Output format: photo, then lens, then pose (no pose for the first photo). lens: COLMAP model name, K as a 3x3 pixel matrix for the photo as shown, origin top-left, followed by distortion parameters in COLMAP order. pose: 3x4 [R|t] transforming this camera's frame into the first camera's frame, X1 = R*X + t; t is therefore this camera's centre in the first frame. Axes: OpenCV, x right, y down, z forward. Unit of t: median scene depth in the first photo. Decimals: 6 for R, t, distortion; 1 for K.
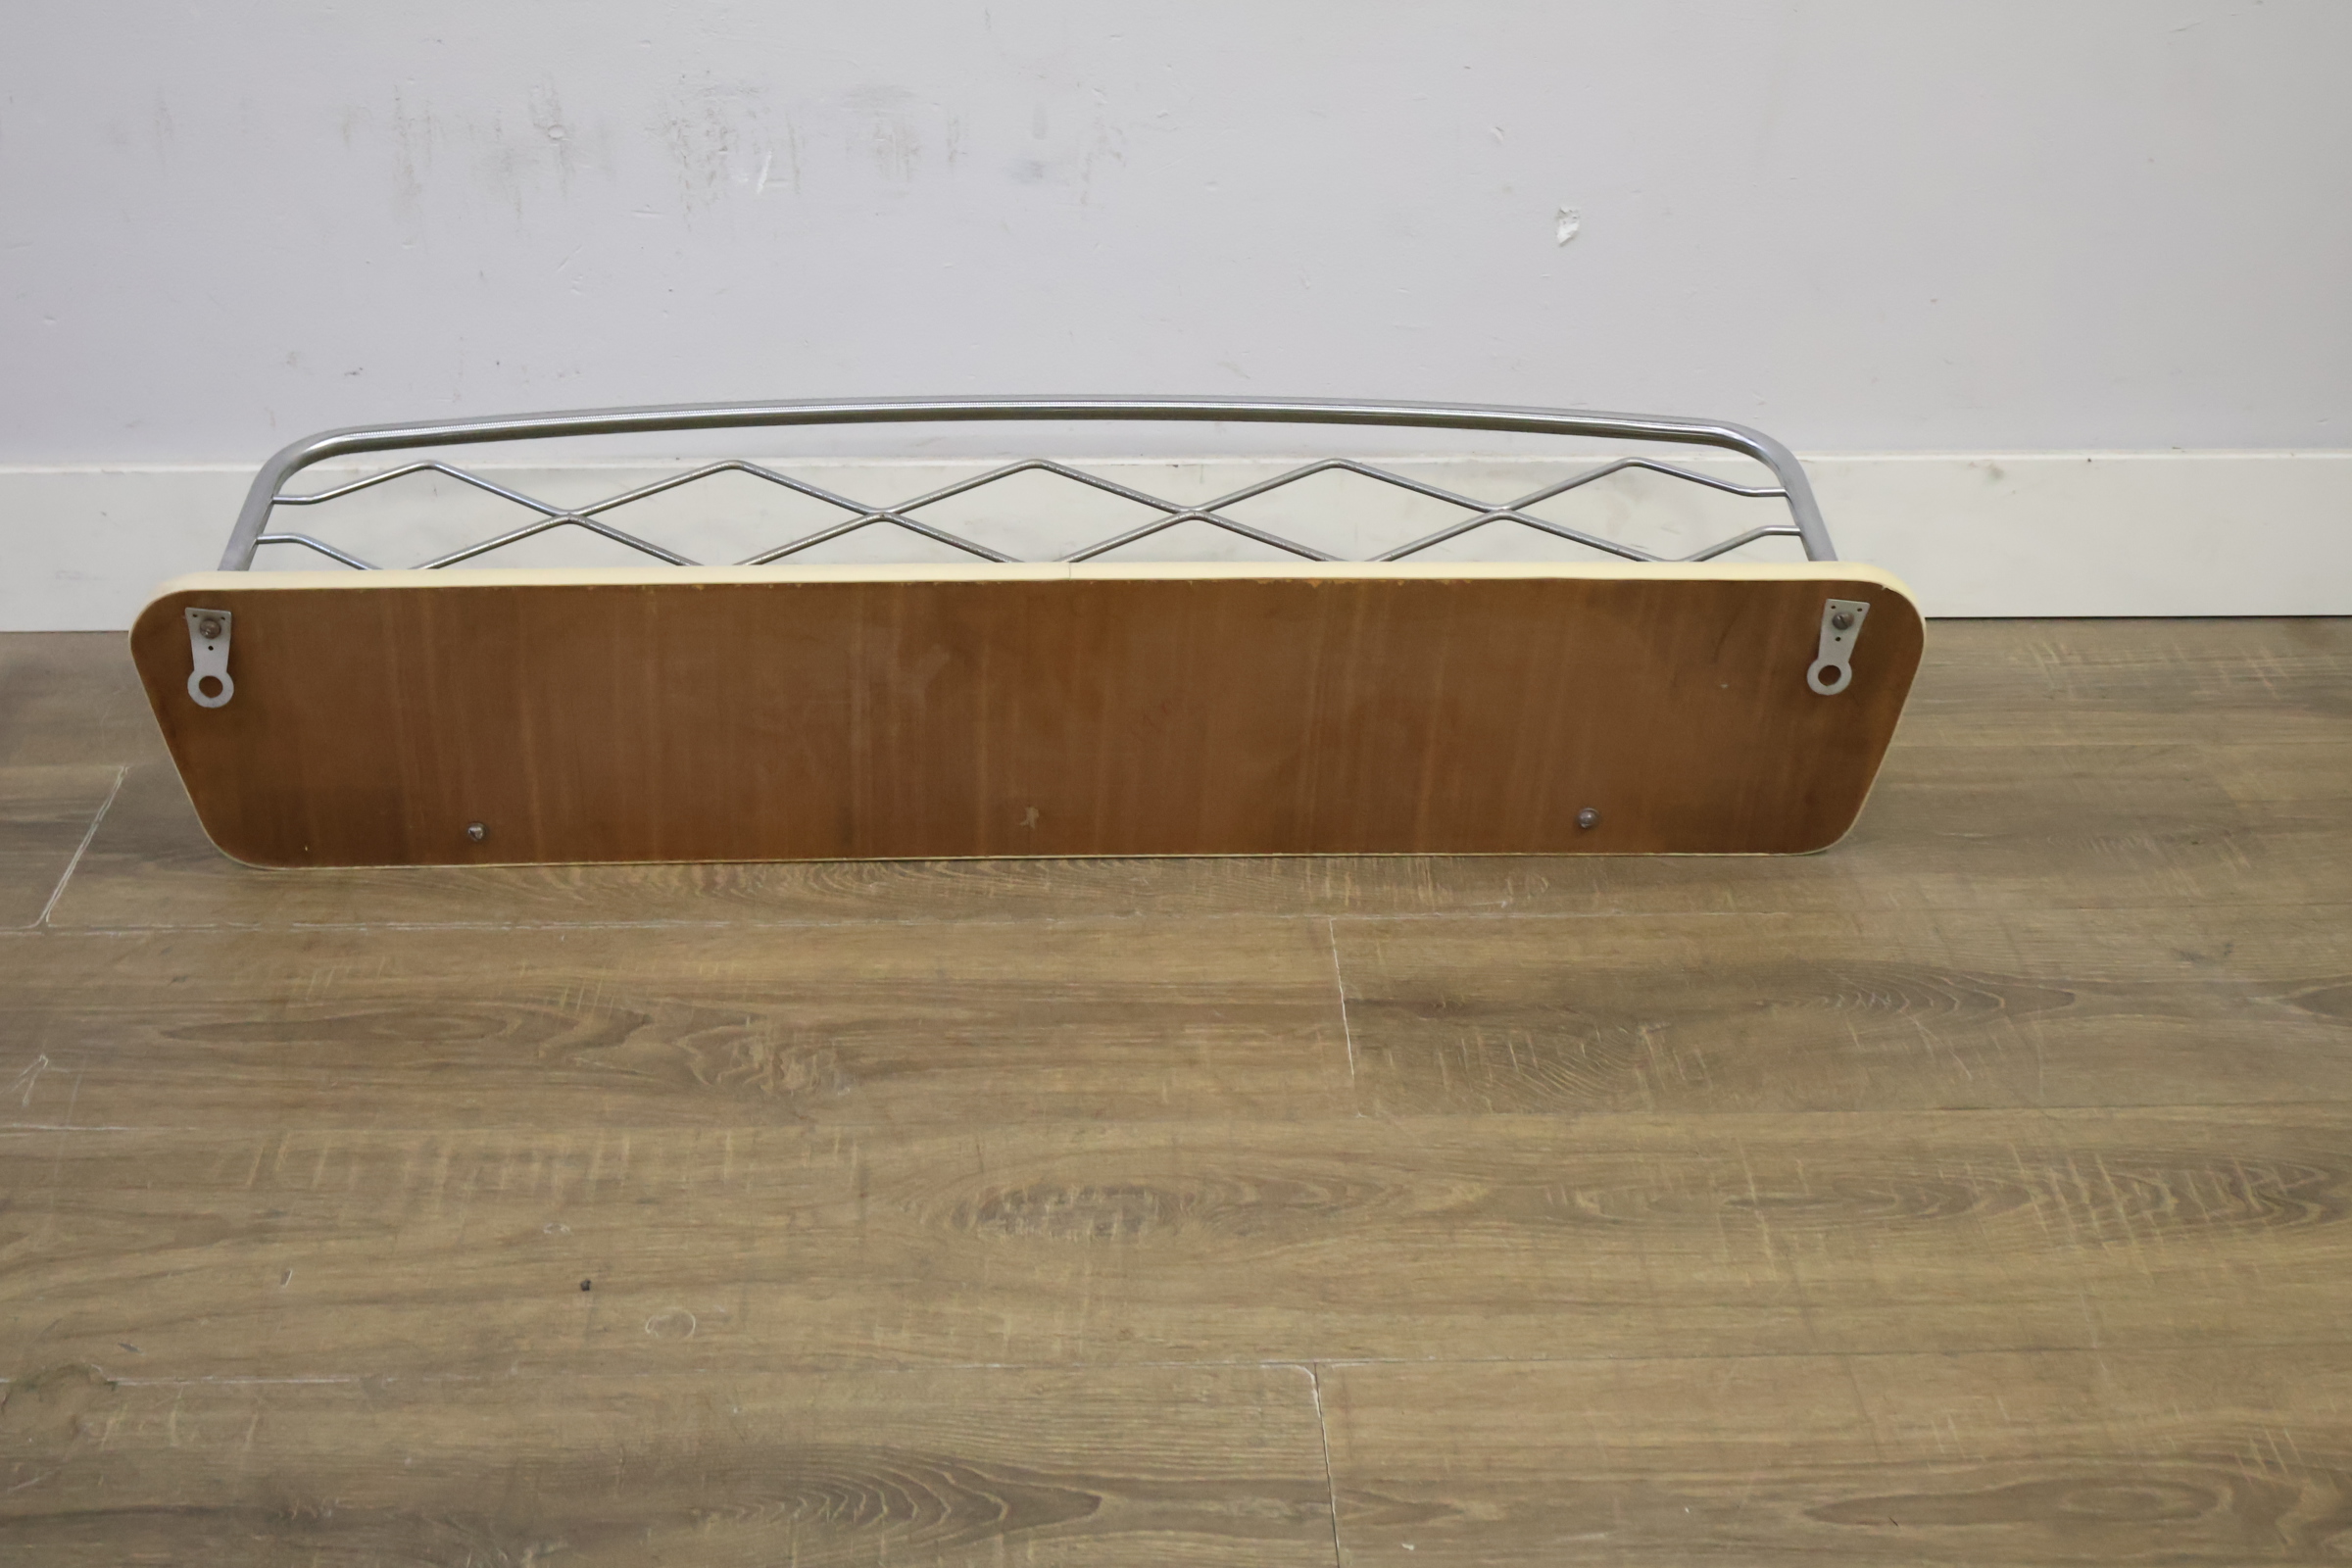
lens RADIAL K [[3139.8, 0, 1169.4], [0, 3139.8, 788.9], [0, 0, 1]] dist [0.000902, 0.000000]
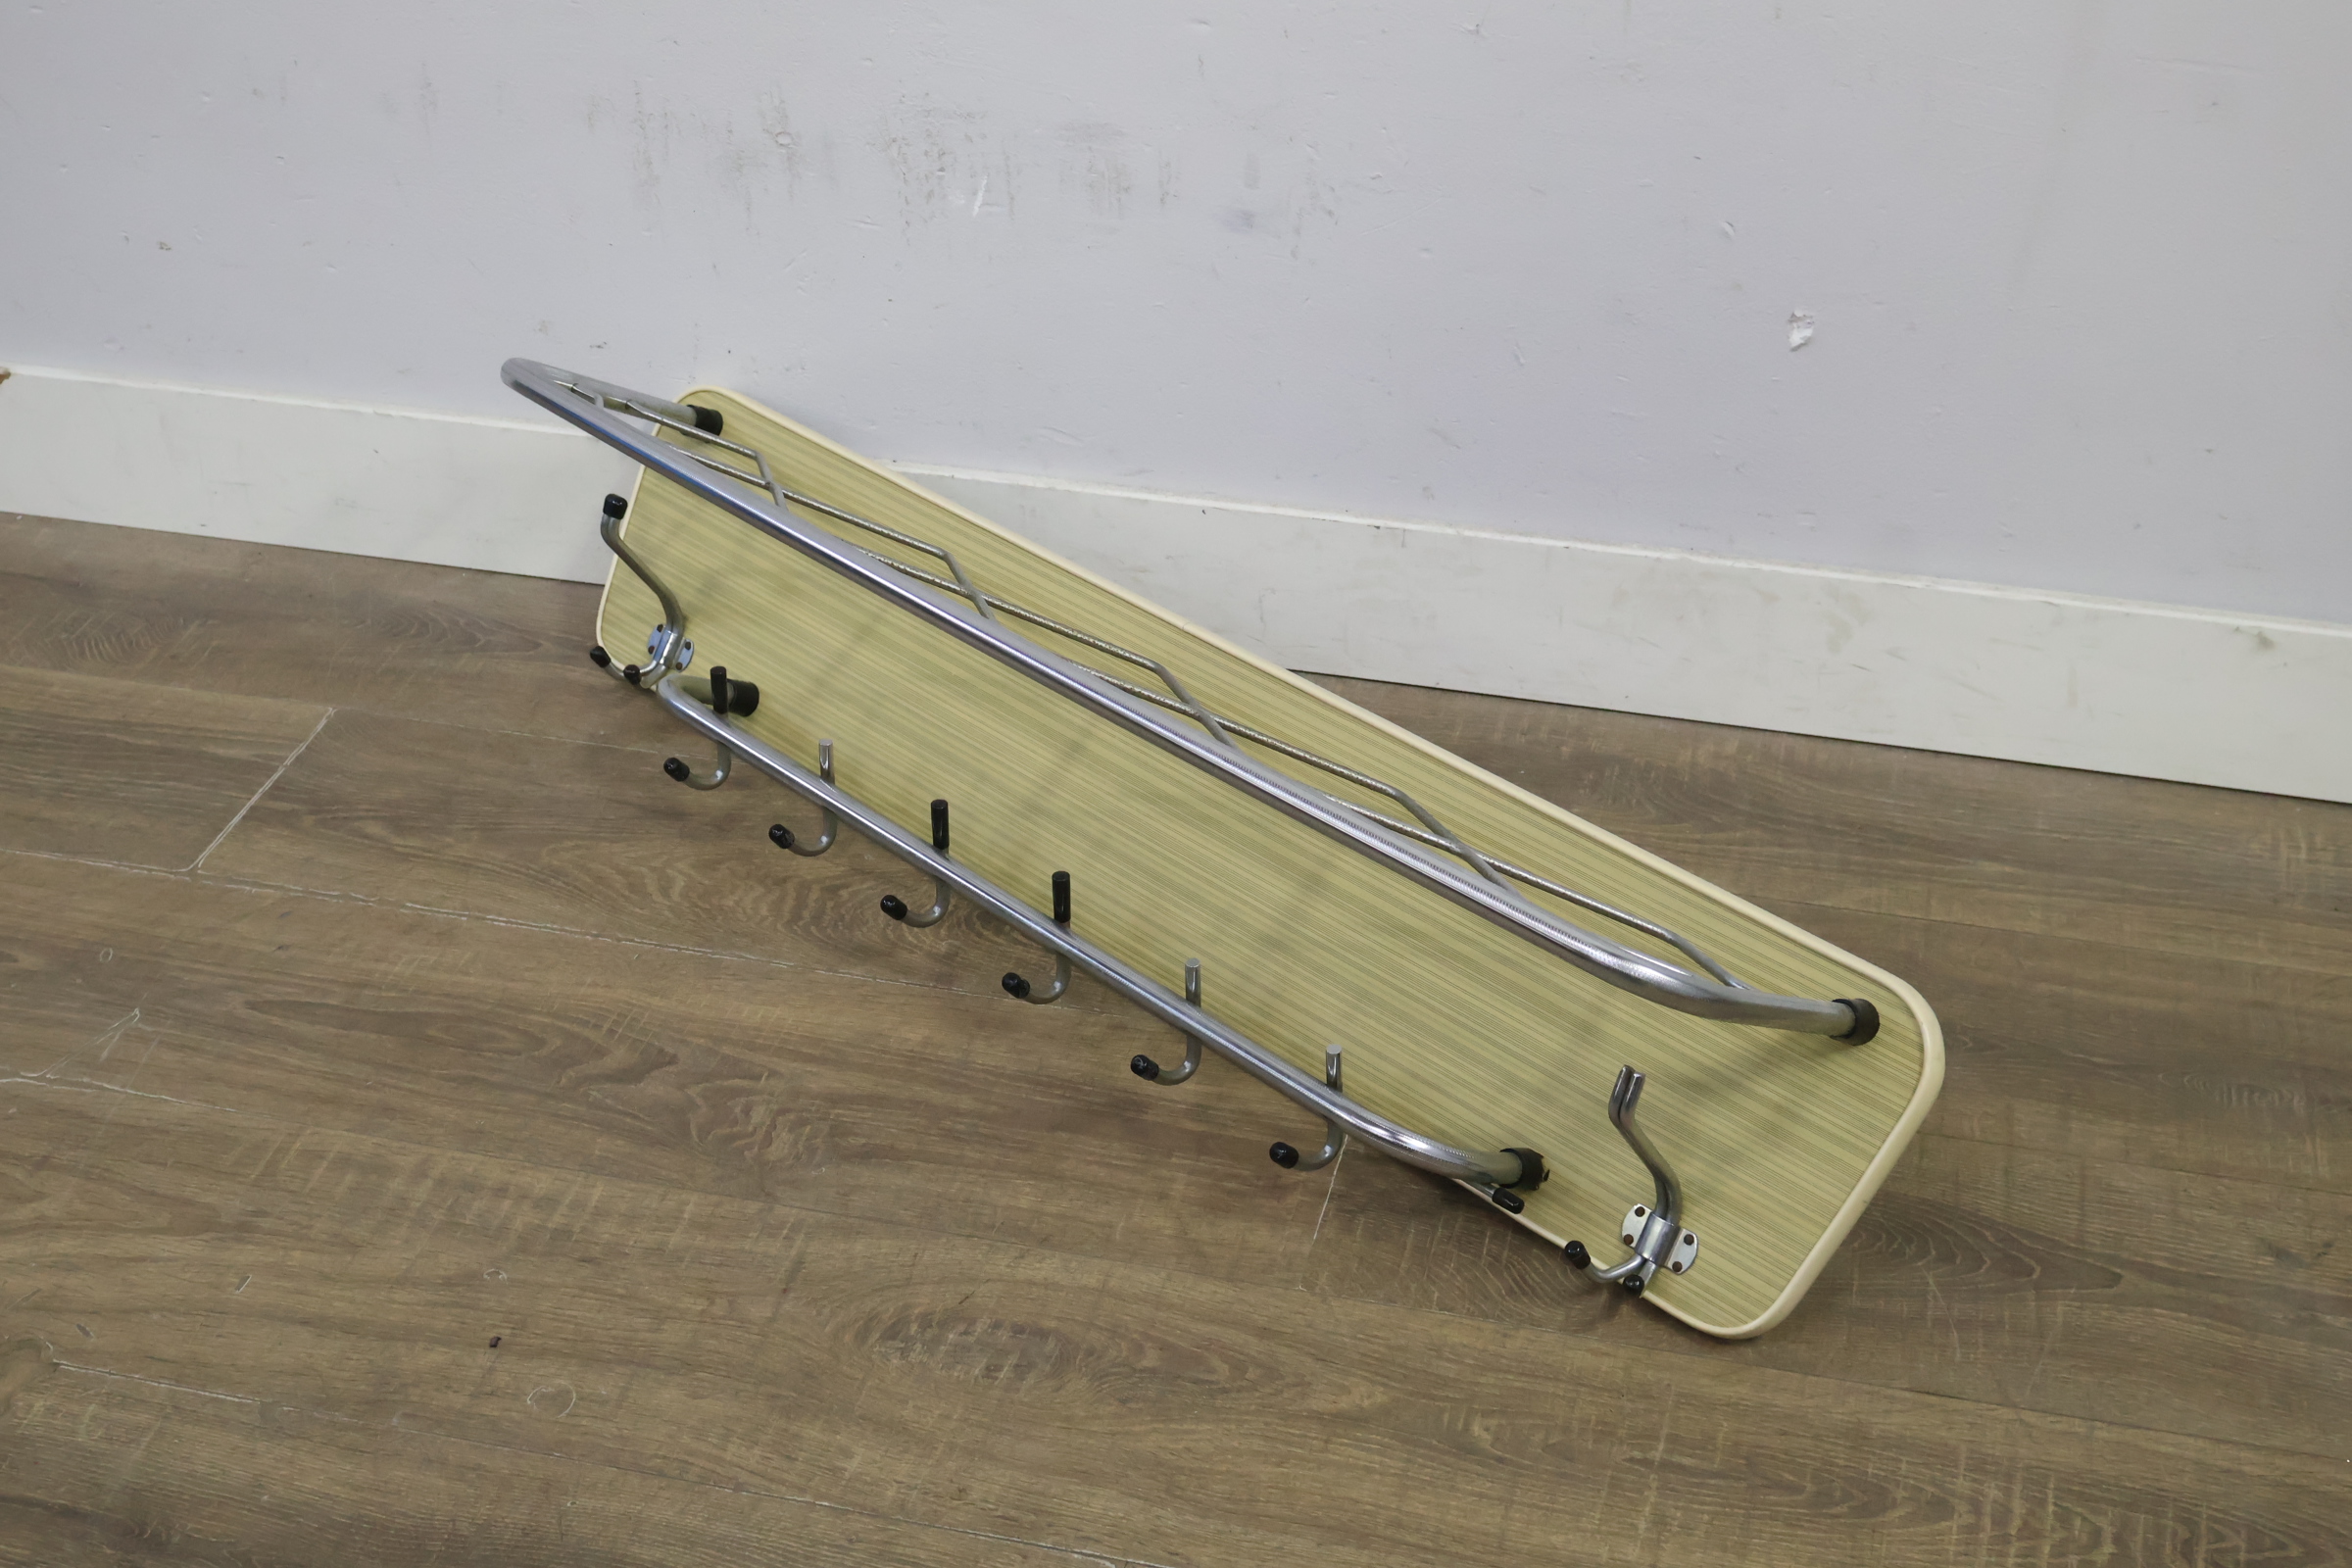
lens RADIAL K [[3139.8, 0, 1171.4], [0, 3139.8, 793.3], [0, 0, 1]] dist [0.000902, 0.000000]
pose [[0.960658, 0.140705, -0.239455, 0.229048], [-0.119560, 0.987704, 0.100726, -0.138735], [0.250683, -0.068135, 0.965668, 0.051863]]
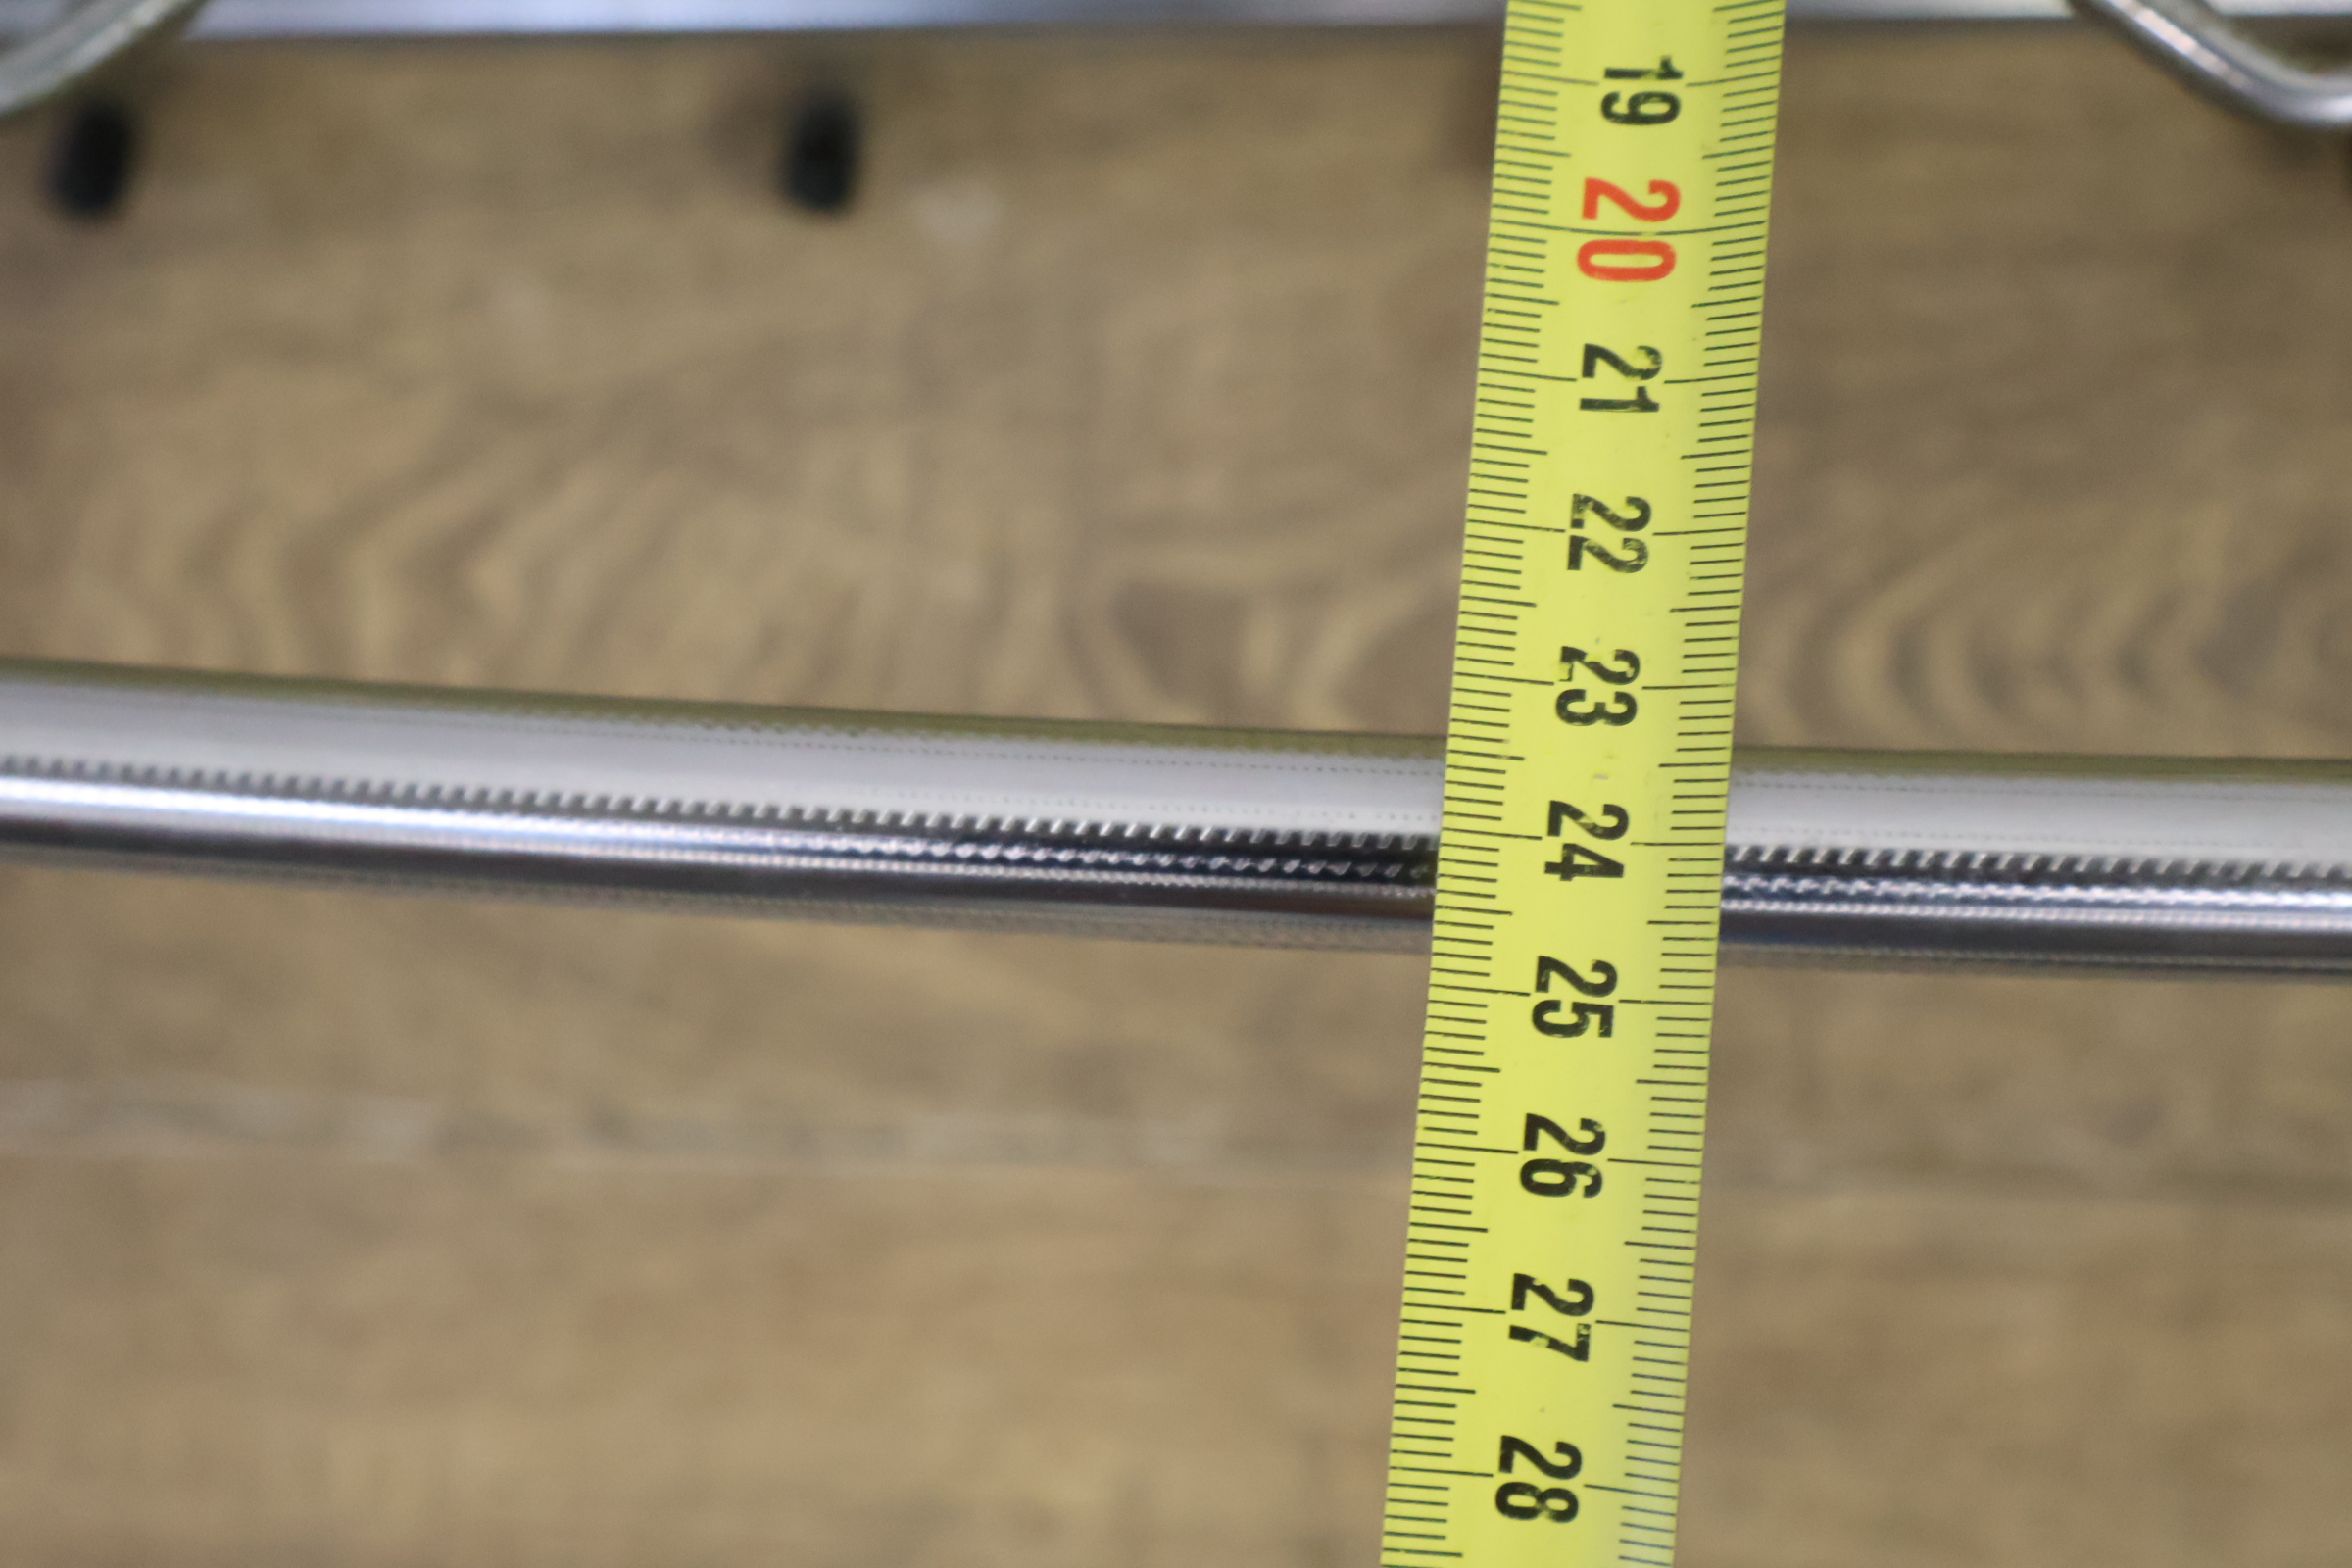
lens RADIAL K [[3139.8, 0, 1181.1], [0, 3139.8, 794.5], [0, 0, 1]] dist [0.000902, 0.000000]
pose [[0.992934, 0.058231, -0.103397, -0.064778], [0.058675, 0.516435, 0.854314, -0.183390], [0.103145, -0.854344, 0.509369, 0.966745]]
